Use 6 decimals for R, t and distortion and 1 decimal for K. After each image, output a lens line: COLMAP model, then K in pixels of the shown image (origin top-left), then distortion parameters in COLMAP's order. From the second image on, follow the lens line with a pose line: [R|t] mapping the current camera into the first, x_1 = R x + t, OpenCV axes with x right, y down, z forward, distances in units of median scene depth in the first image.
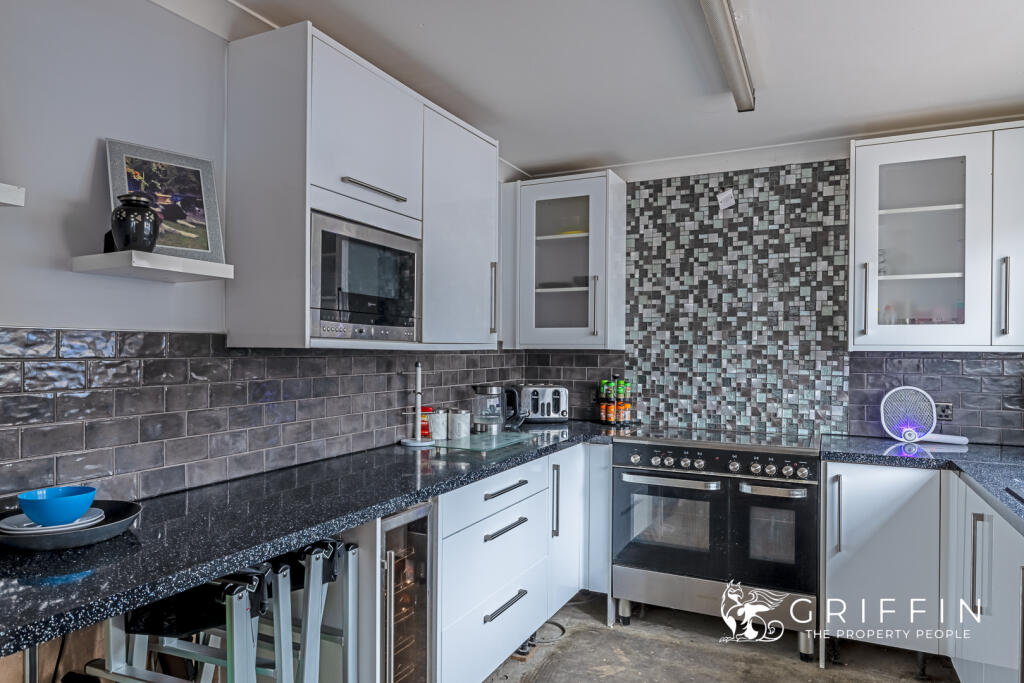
lens RADIAL K [[645.5, 0, 509.9], [0, 645.5, 350.1], [0, 0, 1]] dist [-0.007281, 0.002078]
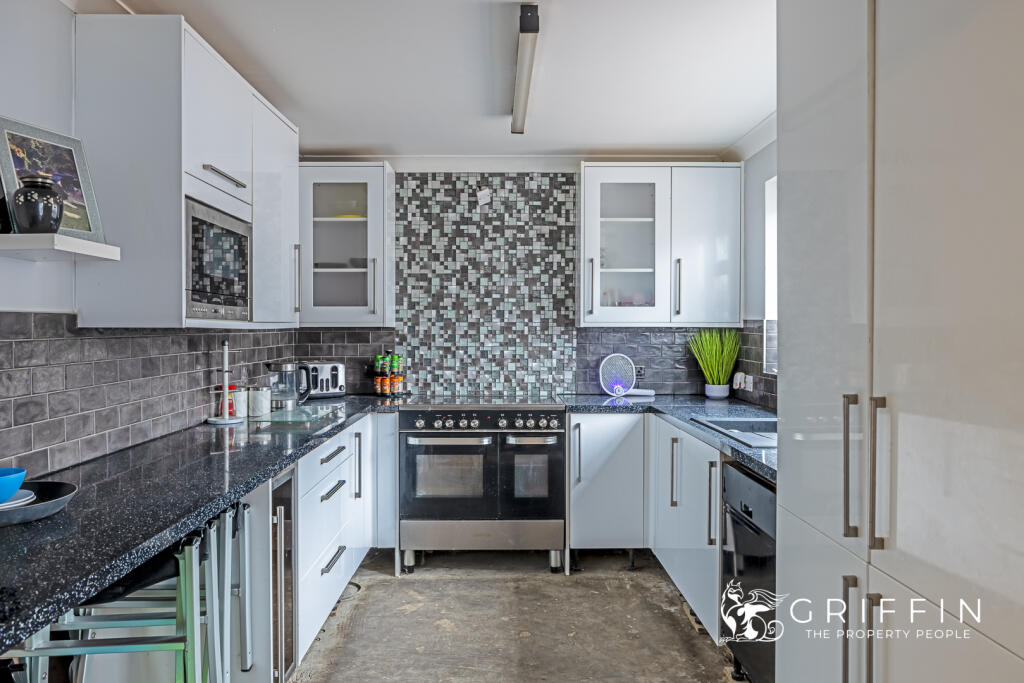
lens RADIAL K [[715.6, 0, 513.0], [0, 715.6, 336.7], [0, 0, 1]] dist [0.001003, 0.001445]
pose [[0.882901, -0.013233, 0.469373, -0.247711], [0.006587, 0.999853, 0.015799, -0.002298], [-0.469514, -0.010858, 0.882858, -0.180583]]
